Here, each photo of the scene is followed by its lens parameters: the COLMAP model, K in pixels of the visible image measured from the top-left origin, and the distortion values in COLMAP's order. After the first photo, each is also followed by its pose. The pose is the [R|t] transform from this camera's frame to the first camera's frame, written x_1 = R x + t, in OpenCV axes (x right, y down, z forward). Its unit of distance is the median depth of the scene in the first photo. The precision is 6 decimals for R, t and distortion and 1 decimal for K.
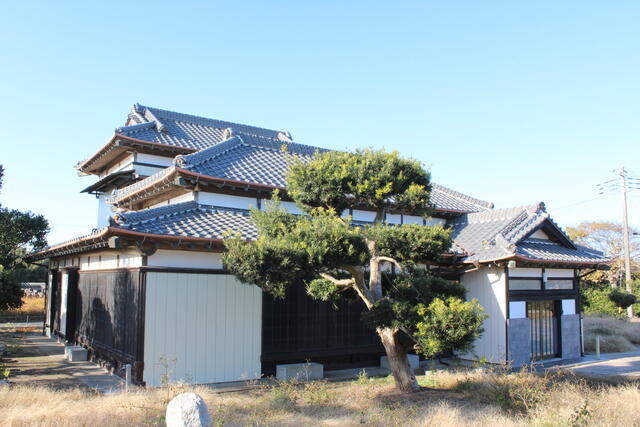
lens RADIAL K [[553.7, 0, 317.0], [0, 553.7, 226.4], [0, 0, 1]] dist [-0.191800, 0.166276]
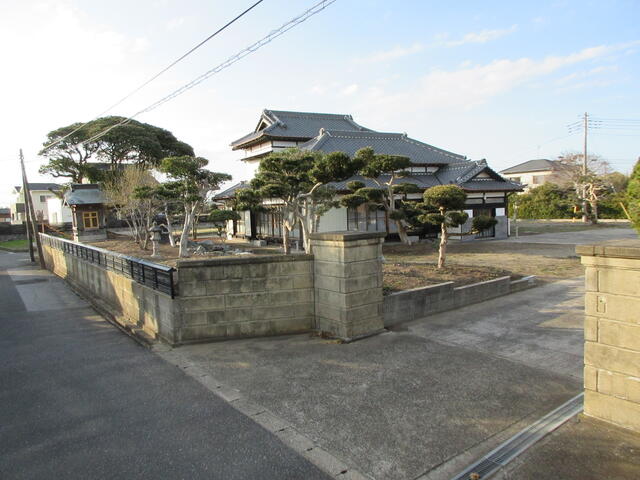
lens RADIAL K [[484.1, 0, 322.4], [0, 484.1, 250.2], [0, 0, 1]] dist [-0.026962, 0.006471]
pose [[0.993653, -0.035524, -0.106730, 0.009516], [0.056021, 0.979066, 0.195682, -0.096864], [0.097545, -0.200420, 0.974842, -0.841743]]
